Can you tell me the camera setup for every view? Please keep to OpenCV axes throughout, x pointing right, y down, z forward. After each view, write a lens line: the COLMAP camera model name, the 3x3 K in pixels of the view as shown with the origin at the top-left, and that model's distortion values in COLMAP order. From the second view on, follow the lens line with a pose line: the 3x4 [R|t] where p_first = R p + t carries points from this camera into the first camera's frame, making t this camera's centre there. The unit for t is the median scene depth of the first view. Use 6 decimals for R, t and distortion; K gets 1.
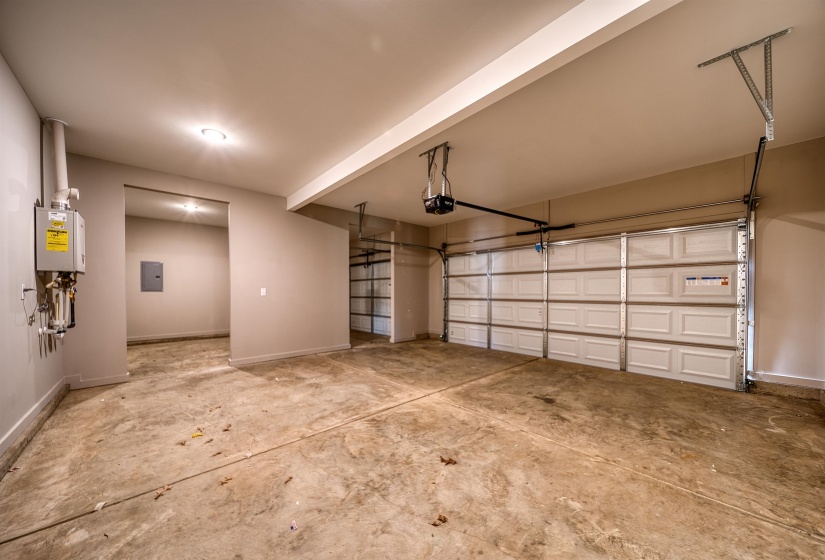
lens RADIAL K [[296.3, 0, 411.5], [0, 296.3, 295.0], [0, 0, 1]] dist [-0.032371, 0.000016]
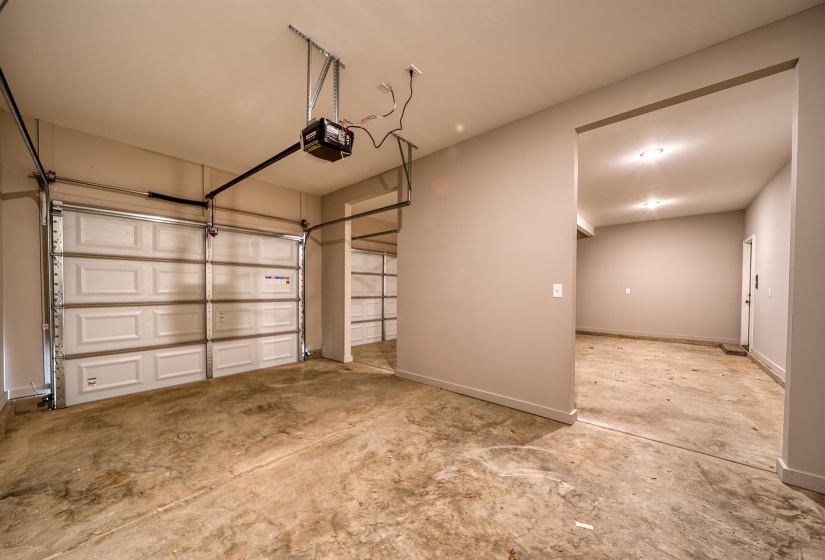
lens RADIAL K [[292.2, 0, 408.6], [0, 292.2, 293.0], [0, 0, 1]] dist [-0.005797, -0.000255]
pose [[-0.097633, -0.016644, 0.995083, -1.353420], [0.001380, 0.999857, 0.016859, -0.028741], [-0.995222, 0.003019, -0.097596, 1.611891]]
